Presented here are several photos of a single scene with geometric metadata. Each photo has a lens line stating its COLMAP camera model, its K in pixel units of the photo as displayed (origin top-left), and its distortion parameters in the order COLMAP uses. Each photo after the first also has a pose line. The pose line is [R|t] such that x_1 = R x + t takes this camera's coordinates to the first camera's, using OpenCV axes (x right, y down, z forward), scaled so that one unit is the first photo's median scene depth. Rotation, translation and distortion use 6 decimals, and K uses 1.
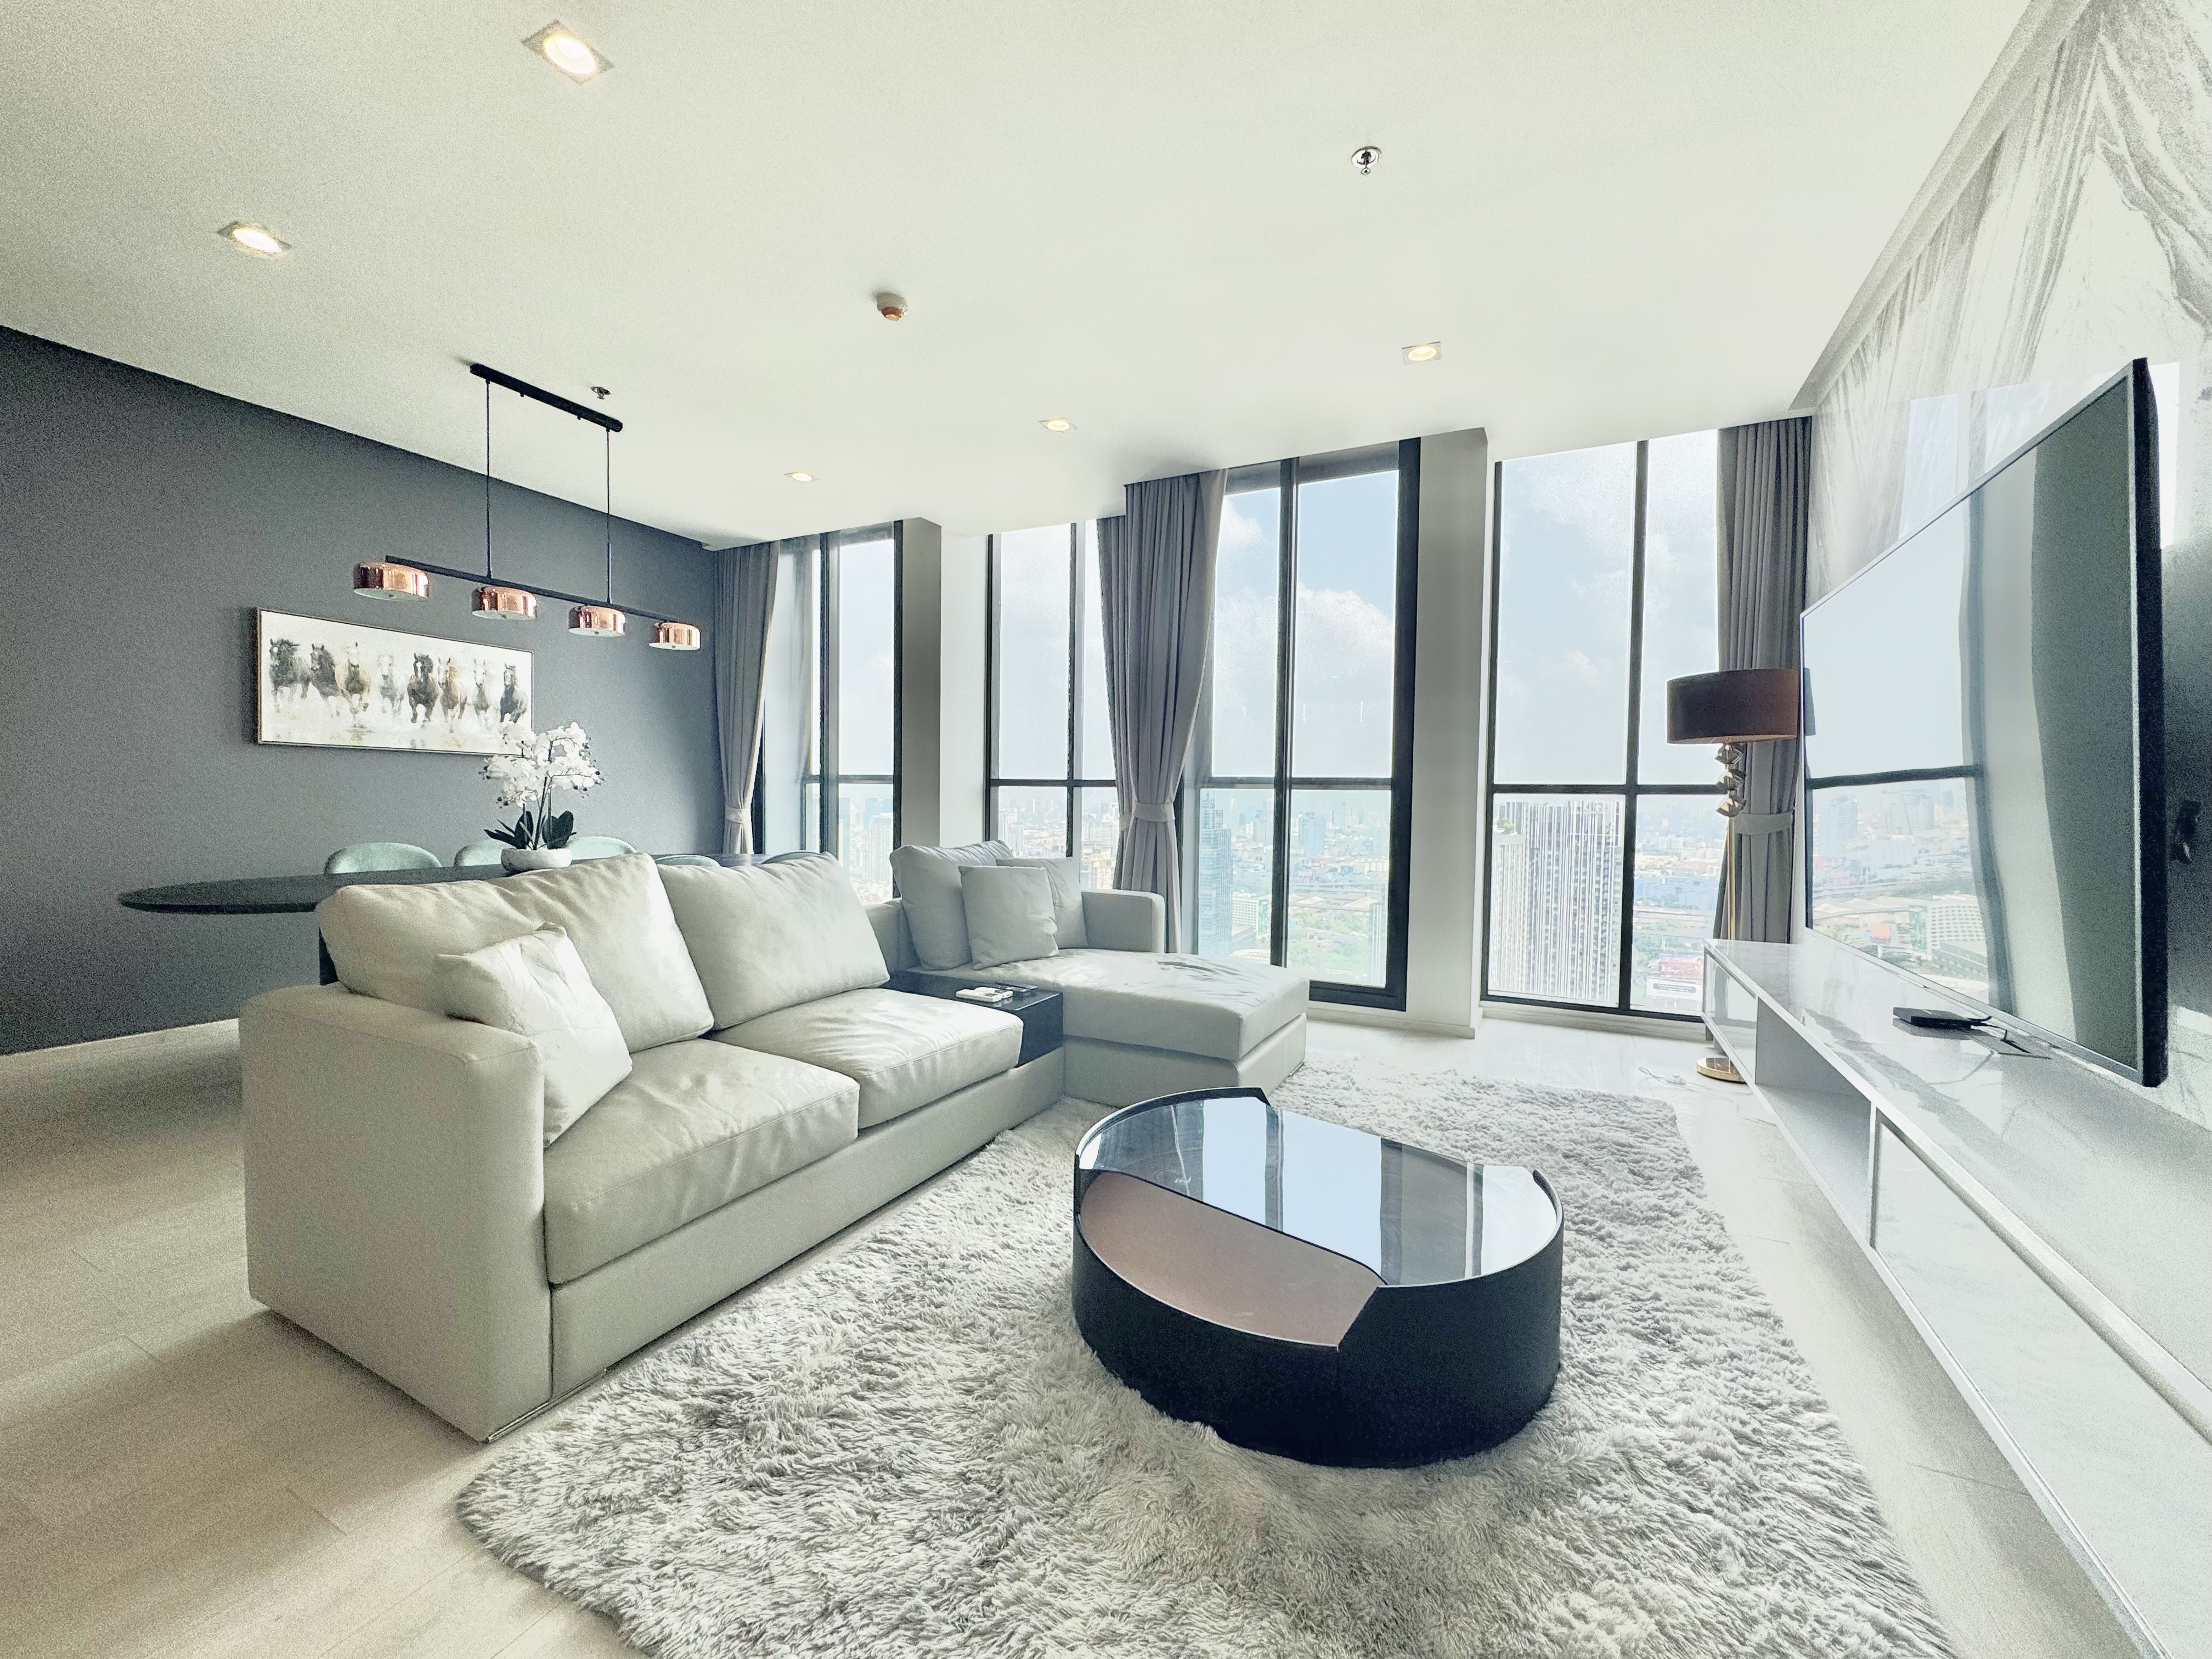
lens RADIAL K [[752.8, 0, 1116.0], [0, 752.8, 812.6], [0, 0, 1]] dist [-0.000991, -0.000131]
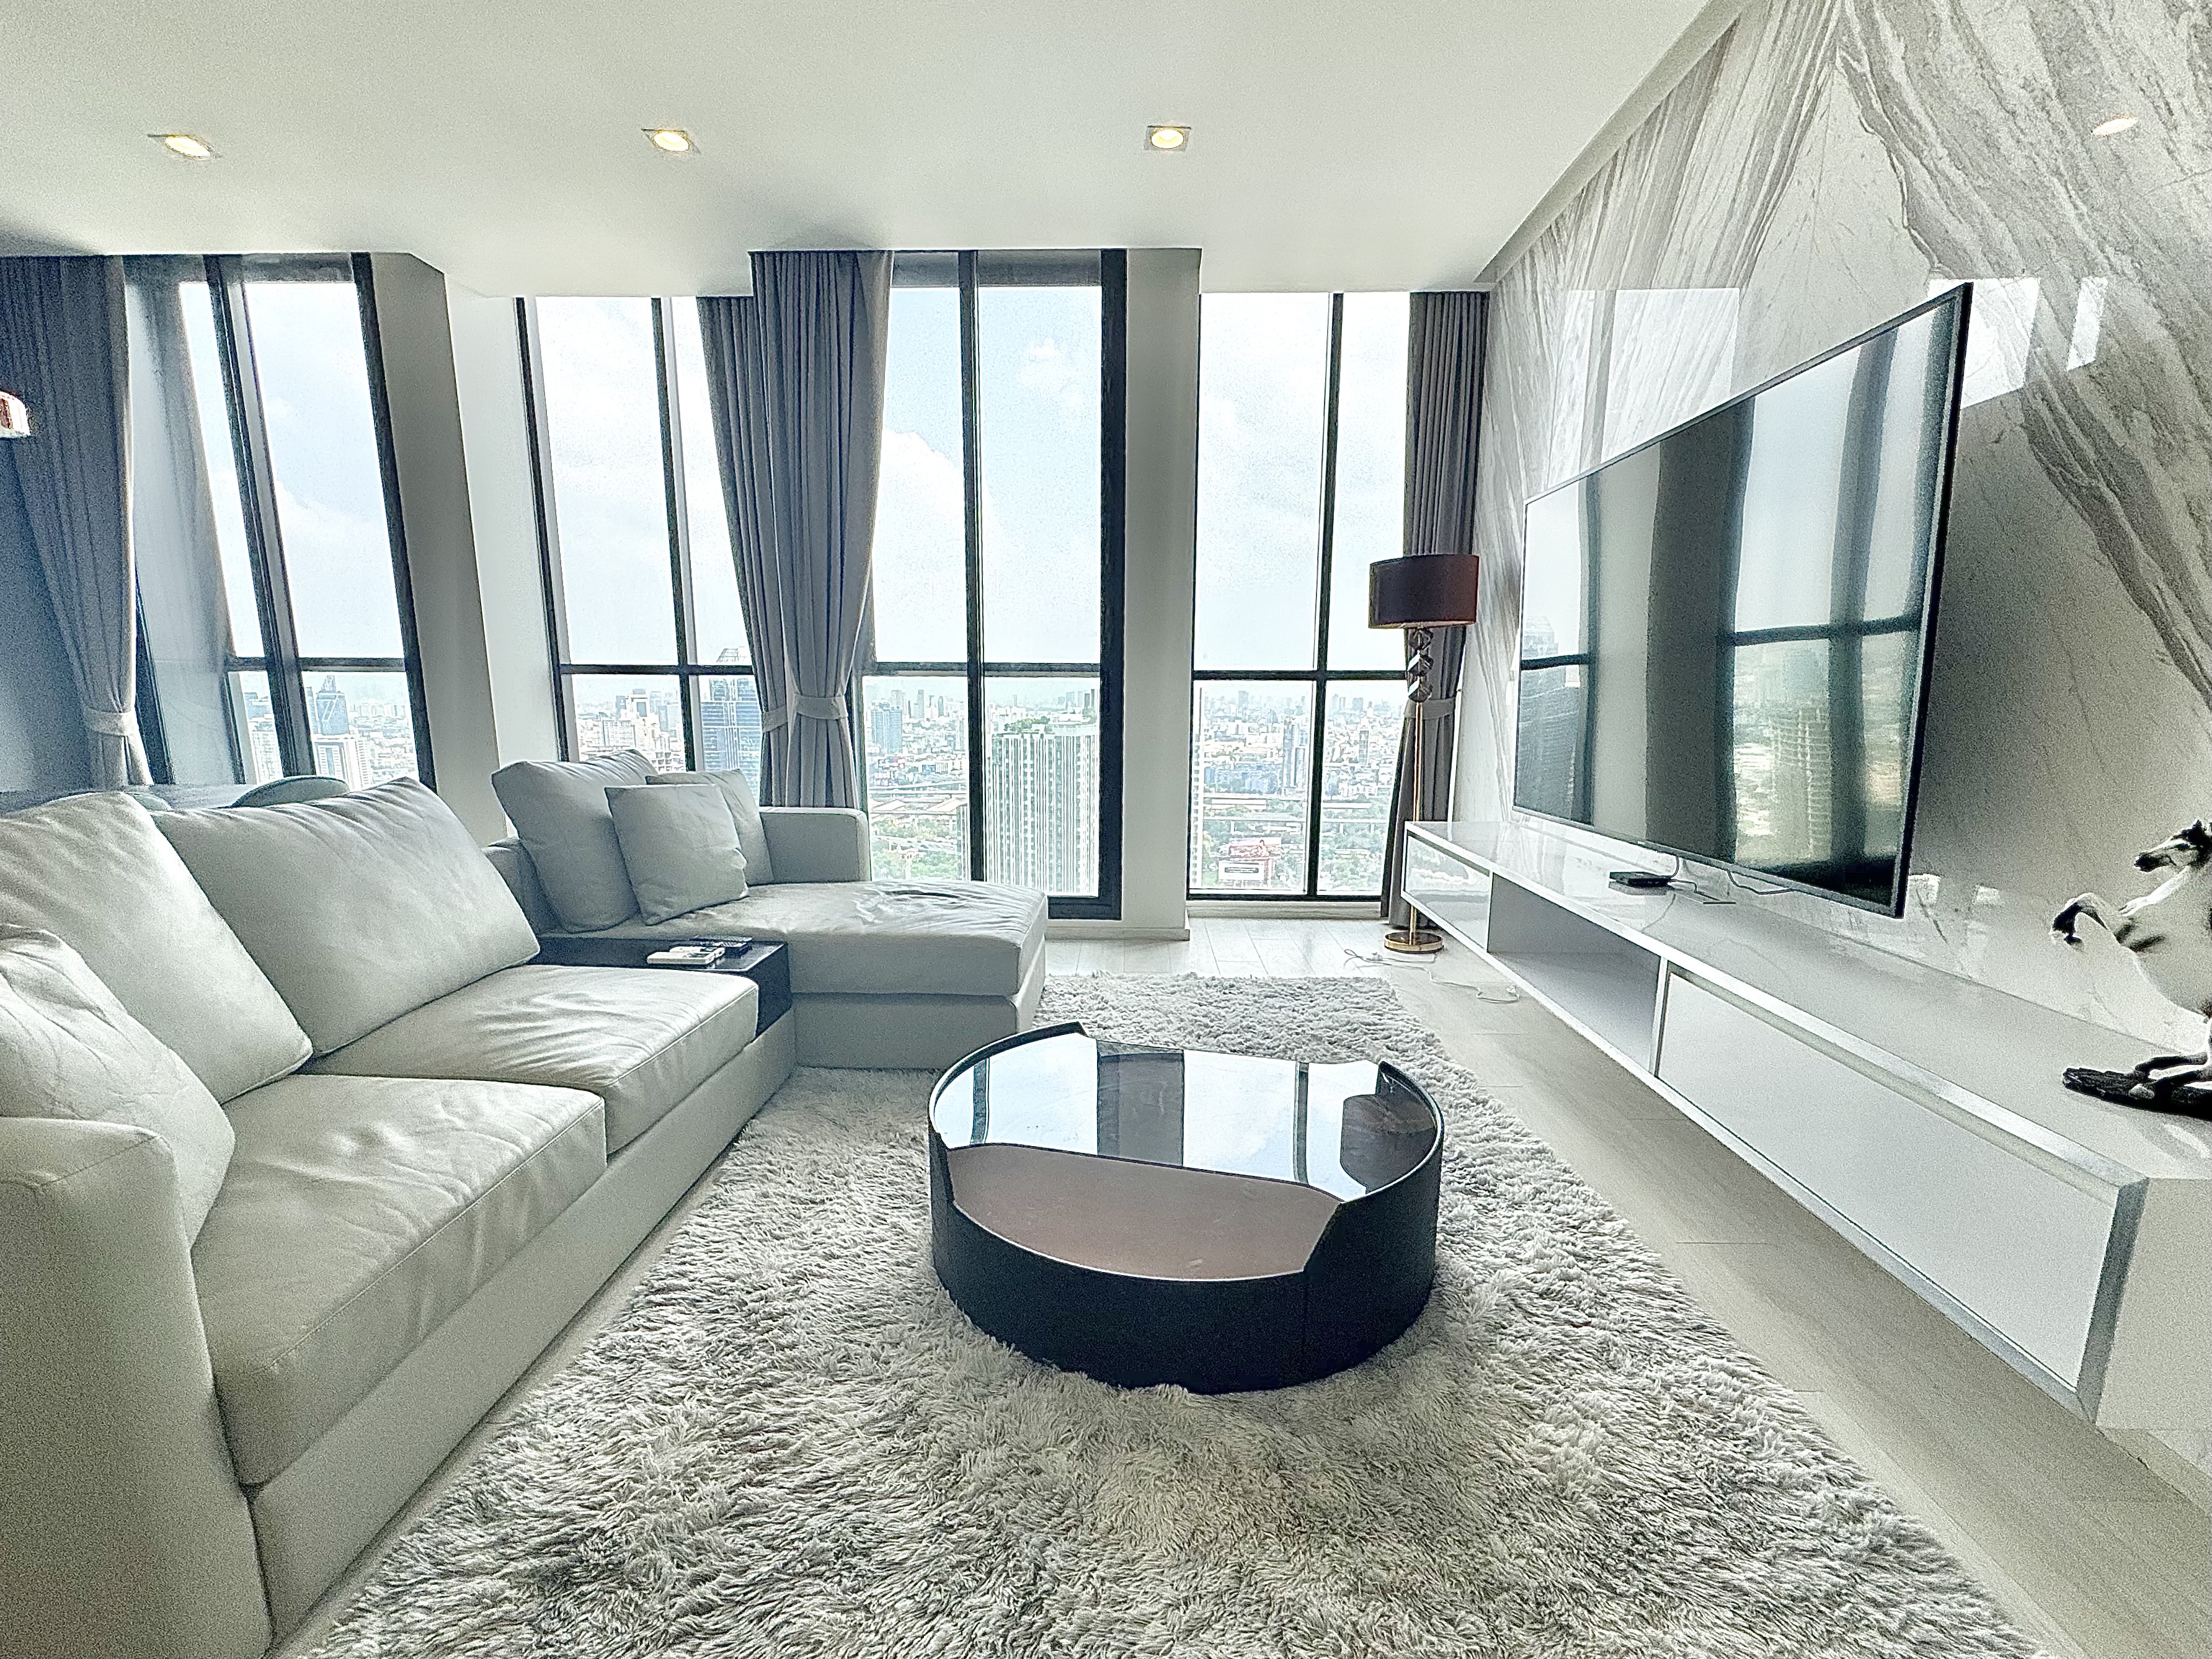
lens RADIAL K [[891.5, 0, 1105.0], [0, 891.5, 839.7], [0, 0, 1]] dist [-0.002147, -0.000328]
pose [[0.929232, -0.070014, 0.362803, -0.145717], [0.015280, 0.988325, 0.151592, -0.002692], [-0.369181, -0.135320, 0.919453, 0.059971]]
